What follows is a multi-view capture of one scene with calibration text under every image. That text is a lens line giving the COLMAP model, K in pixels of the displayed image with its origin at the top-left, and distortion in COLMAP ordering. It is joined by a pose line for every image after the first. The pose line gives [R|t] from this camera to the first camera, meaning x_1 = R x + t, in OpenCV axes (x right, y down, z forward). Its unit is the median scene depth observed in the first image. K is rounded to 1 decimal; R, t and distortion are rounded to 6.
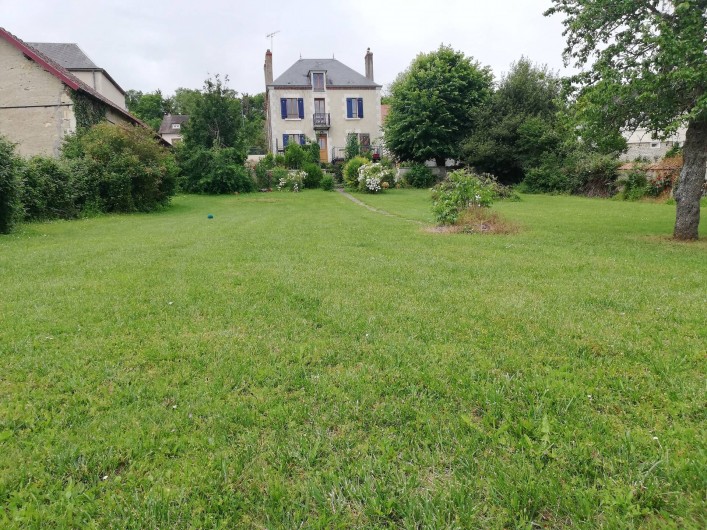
lens RADIAL K [[554.9, 0, 353.5], [0, 554.9, 265.0], [0, 0, 1]] dist [-0.000093, 0.000342]
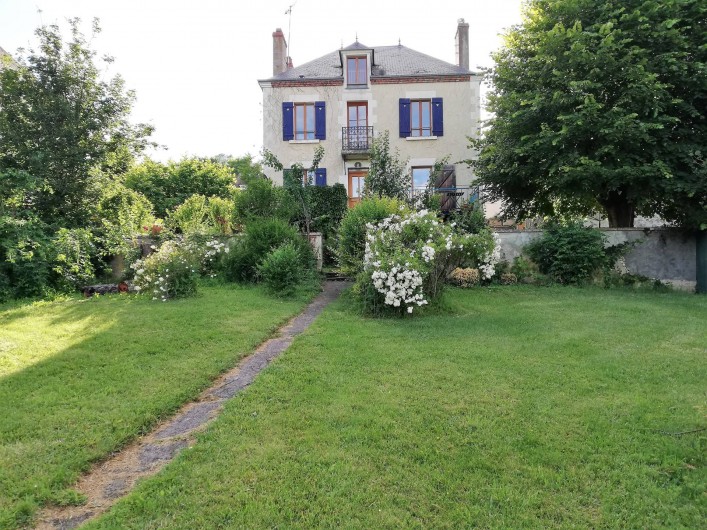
lens RADIAL K [[554.9, 0, 353.5], [0, 554.9, 265.0], [0, 0, 1]] dist [-0.000093, 0.000342]
pose [[0.975211, 0.007886, -0.221136, 0.051602], [-0.035184, 0.992177, -0.119781, -0.086513], [0.218461, 0.124592, 0.967859, 0.519223]]
